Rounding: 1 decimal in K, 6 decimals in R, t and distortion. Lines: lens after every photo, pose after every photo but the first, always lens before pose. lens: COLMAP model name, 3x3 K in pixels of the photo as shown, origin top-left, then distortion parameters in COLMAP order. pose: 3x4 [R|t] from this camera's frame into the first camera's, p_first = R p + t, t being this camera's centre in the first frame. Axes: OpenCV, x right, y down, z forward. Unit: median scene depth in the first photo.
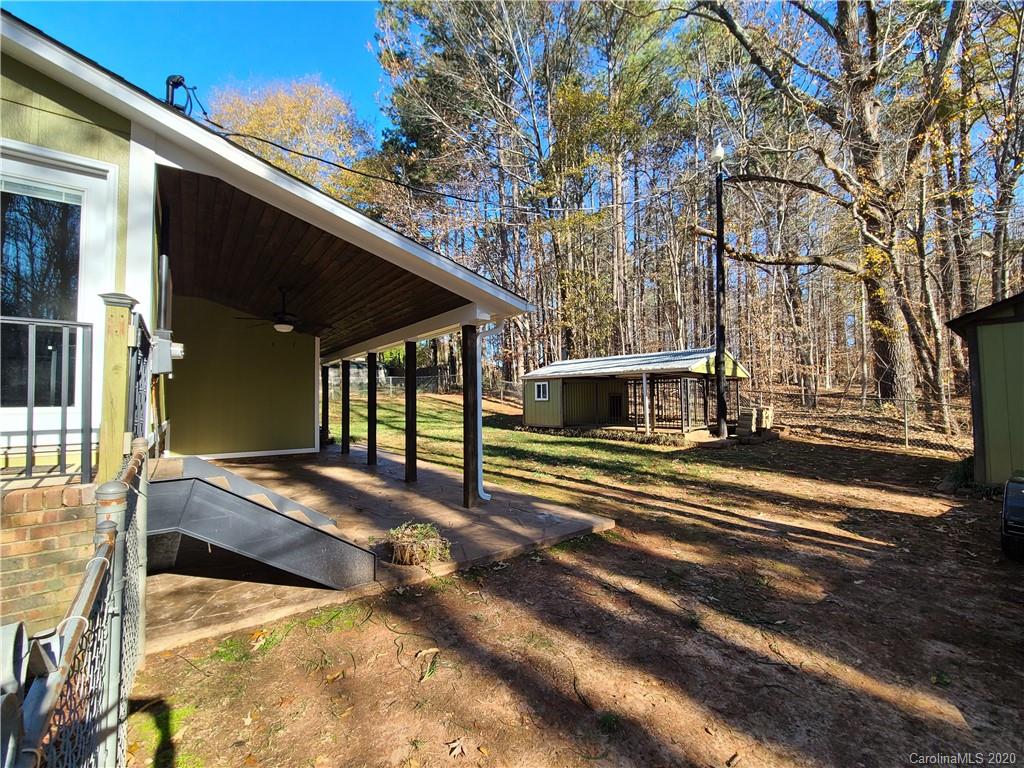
lens RADIAL K [[419.0, 0, 514.4], [0, 419.0, 384.2], [0, 0, 1]] dist [0.000235, -0.000413]
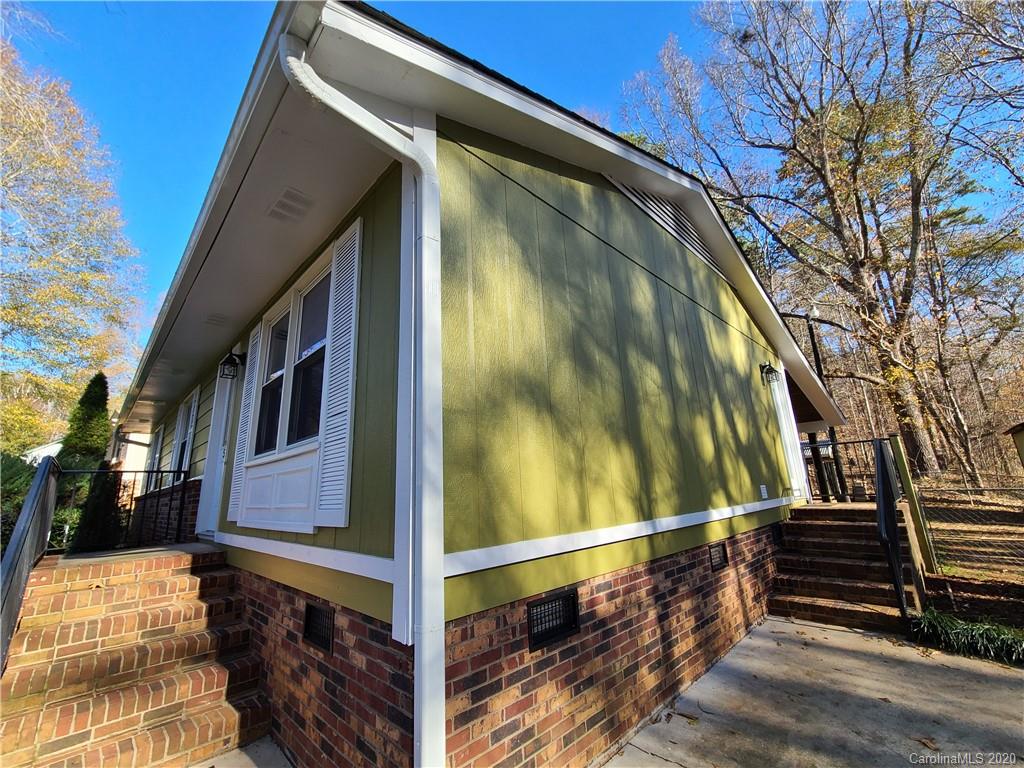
lens RADIAL K [[420.4, 0, 512.0], [0, 420.4, 384.0], [0, 0, 1]] dist [0.000309, -0.000060]
pose [[0.992010, -0.004847, 0.126069, -0.816407], [0.031395, 0.977312, -0.209466, -0.005531], [-0.122193, 0.211750, 0.969655, -0.312432]]
